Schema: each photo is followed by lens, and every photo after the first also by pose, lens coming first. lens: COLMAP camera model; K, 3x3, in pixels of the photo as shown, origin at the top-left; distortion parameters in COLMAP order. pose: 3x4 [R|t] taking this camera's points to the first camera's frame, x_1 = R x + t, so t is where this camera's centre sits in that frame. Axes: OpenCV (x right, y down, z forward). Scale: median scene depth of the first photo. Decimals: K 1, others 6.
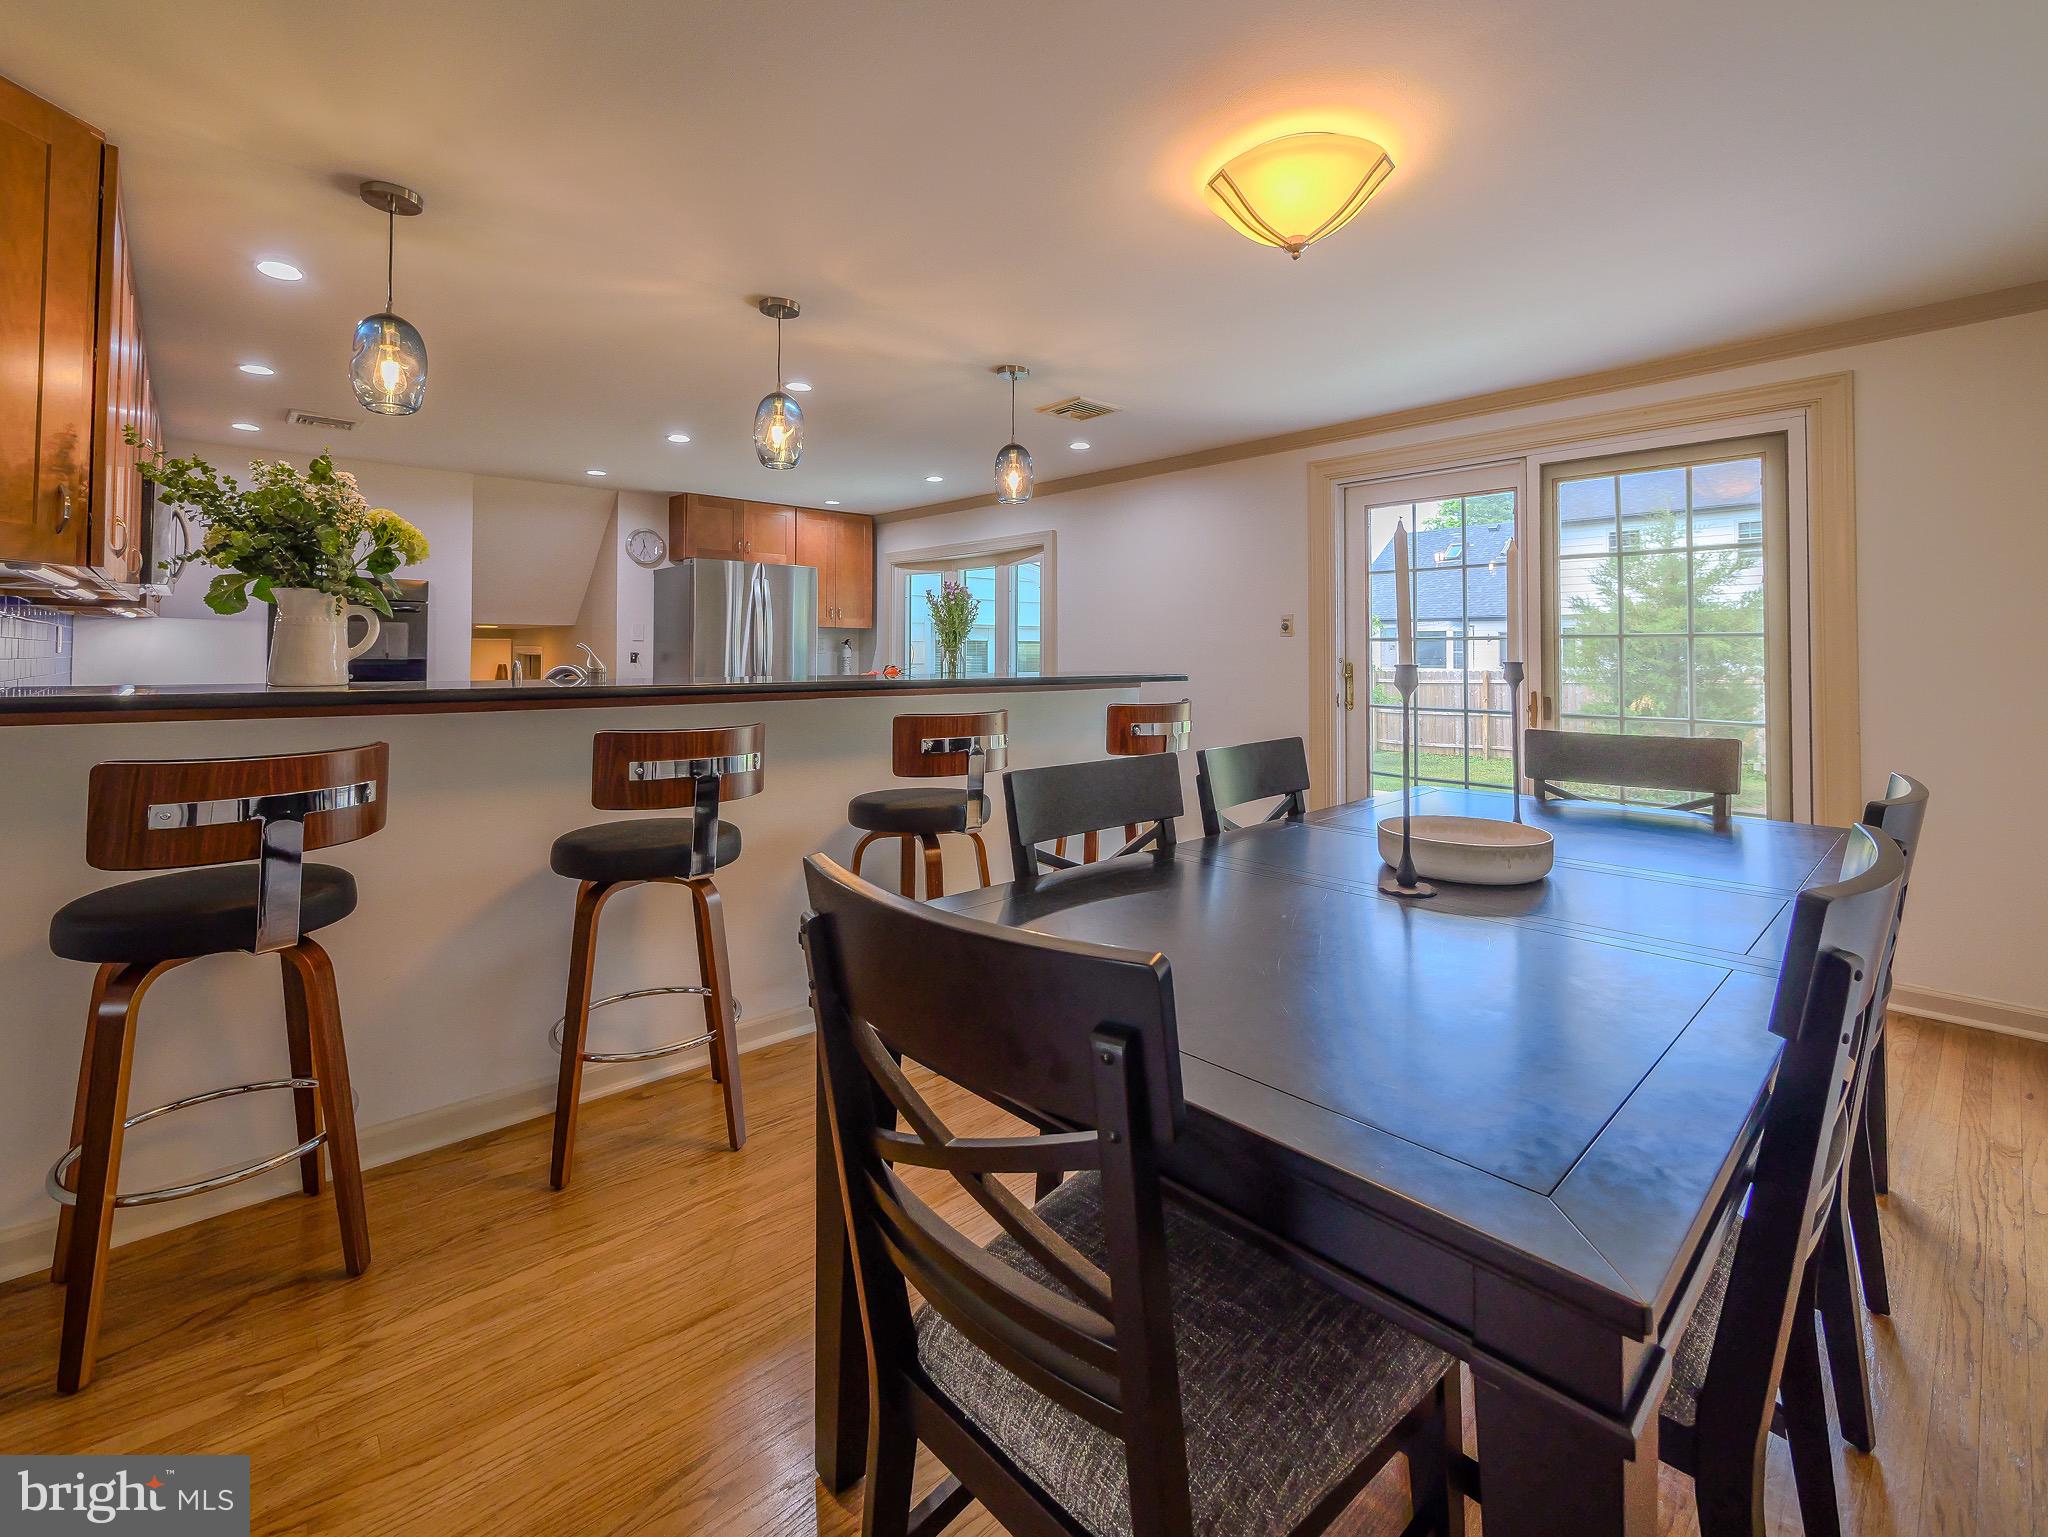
lens RADIAL K [[910.0, 0, 992.4], [0, 910.0, 649.1], [0, 0, 1]] dist [-0.007212, -0.000185]
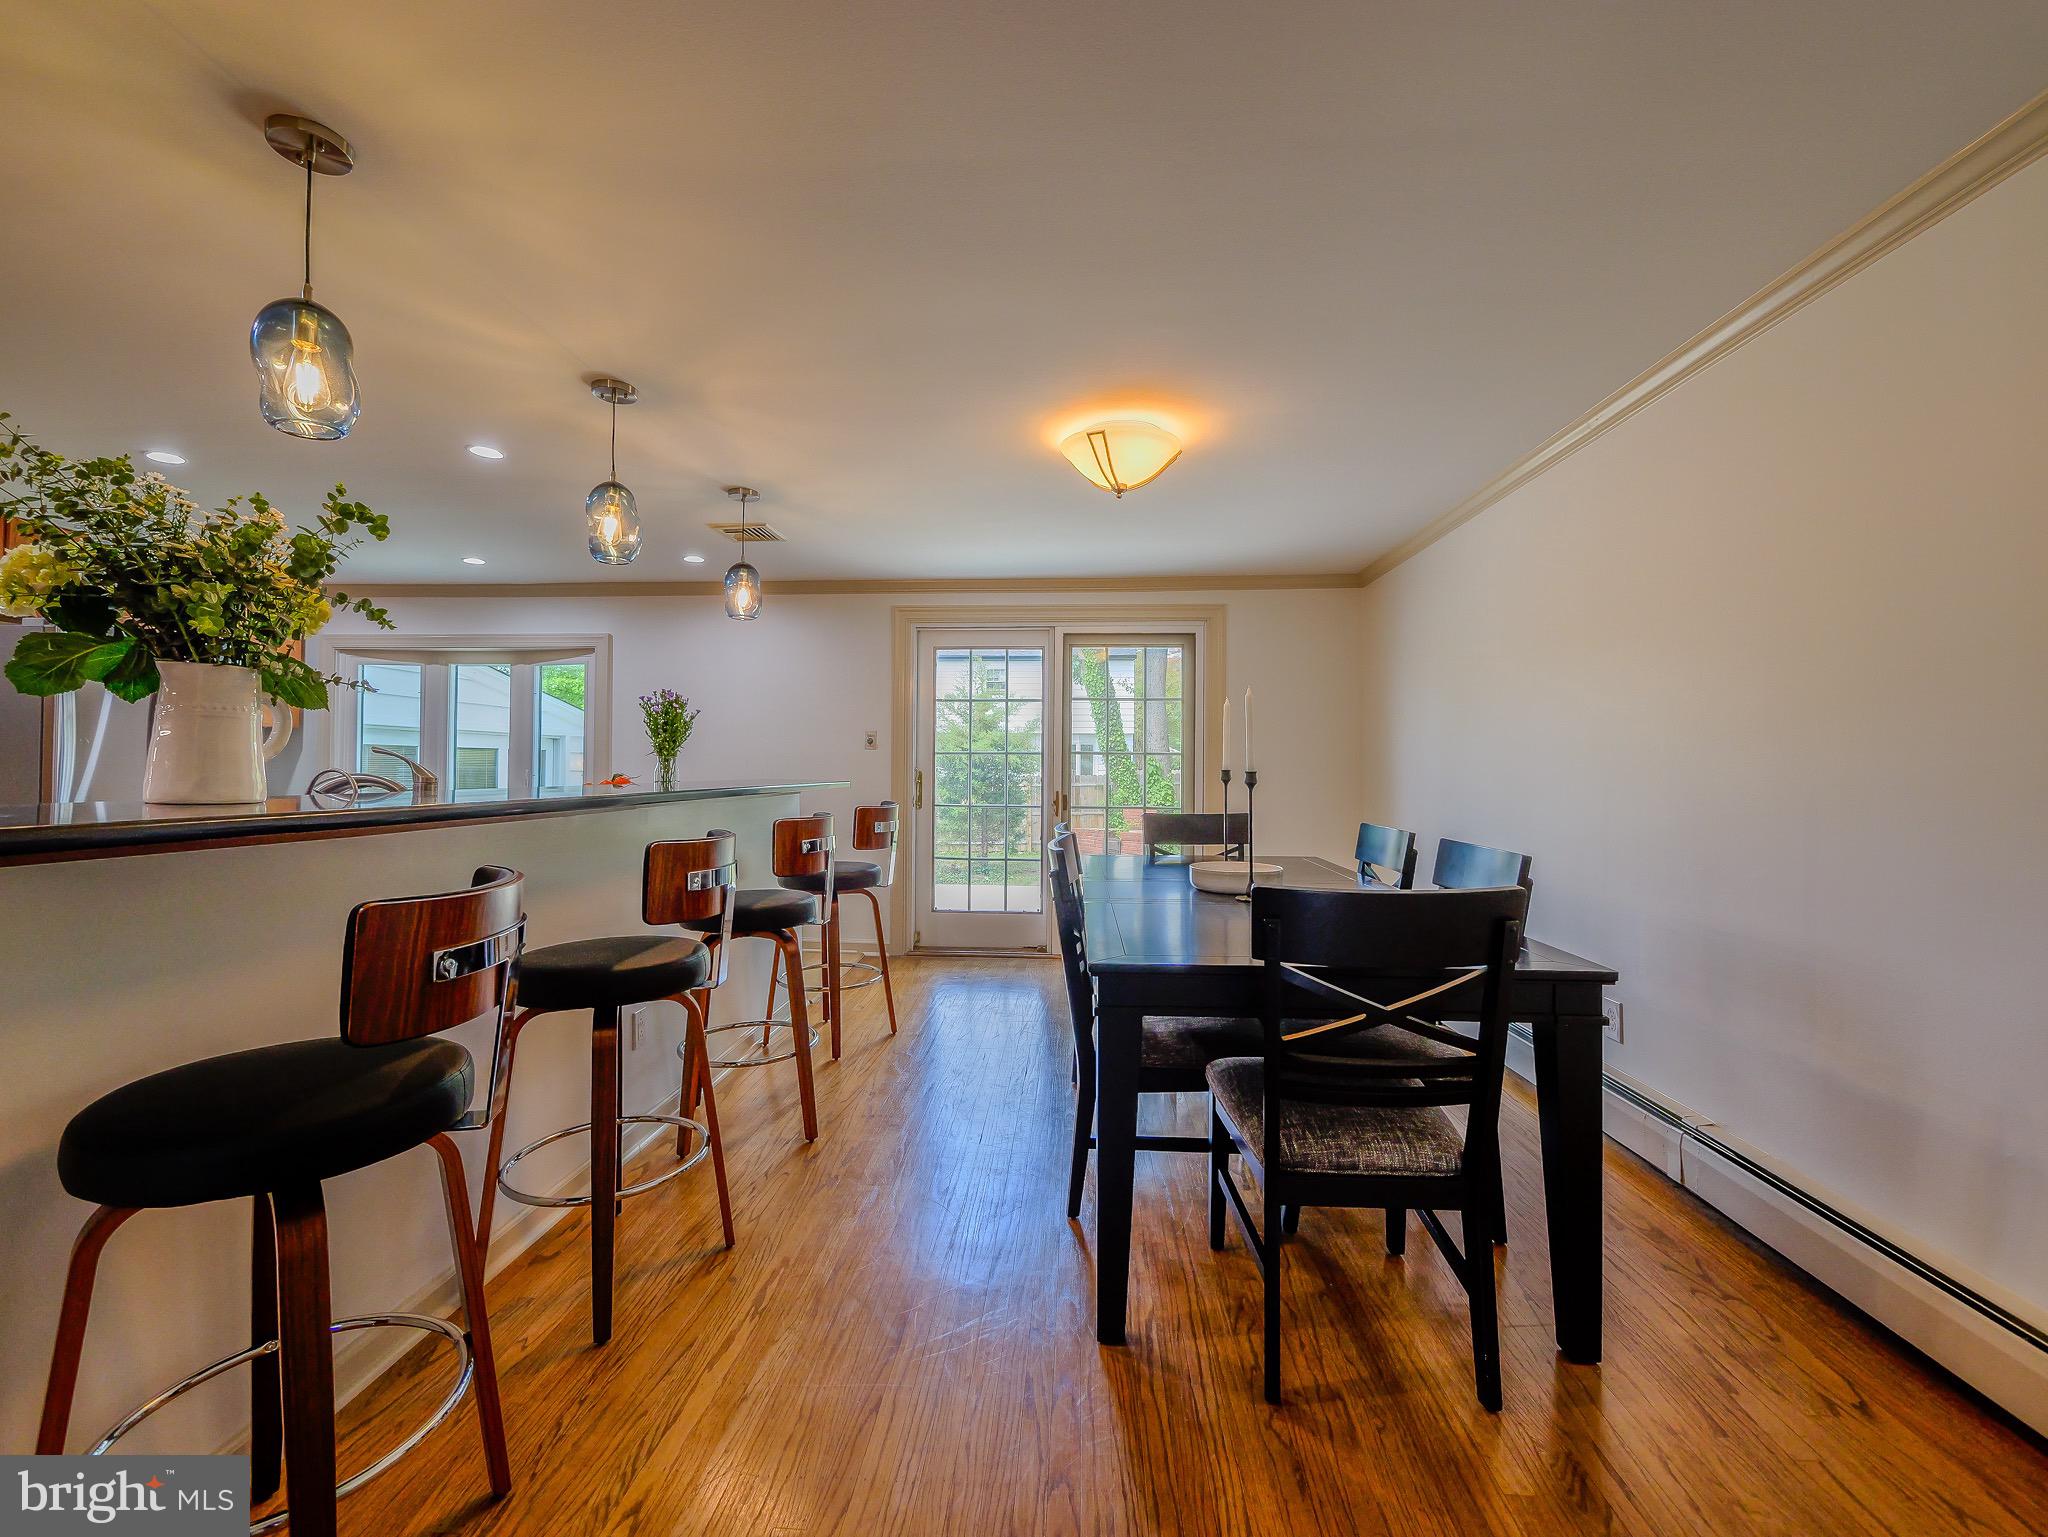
lens RADIAL K [[886.7, 0, 1018.7], [0, 886.7, 774.7], [0, 0, 1]] dist [0.008588, -0.010479]
pose [[0.715864, -0.002533, 0.698235, -0.457332], [-0.009493, 0.999866, 0.013360, 0.002338], [-0.698175, -0.016192, 0.715744, 0.040278]]
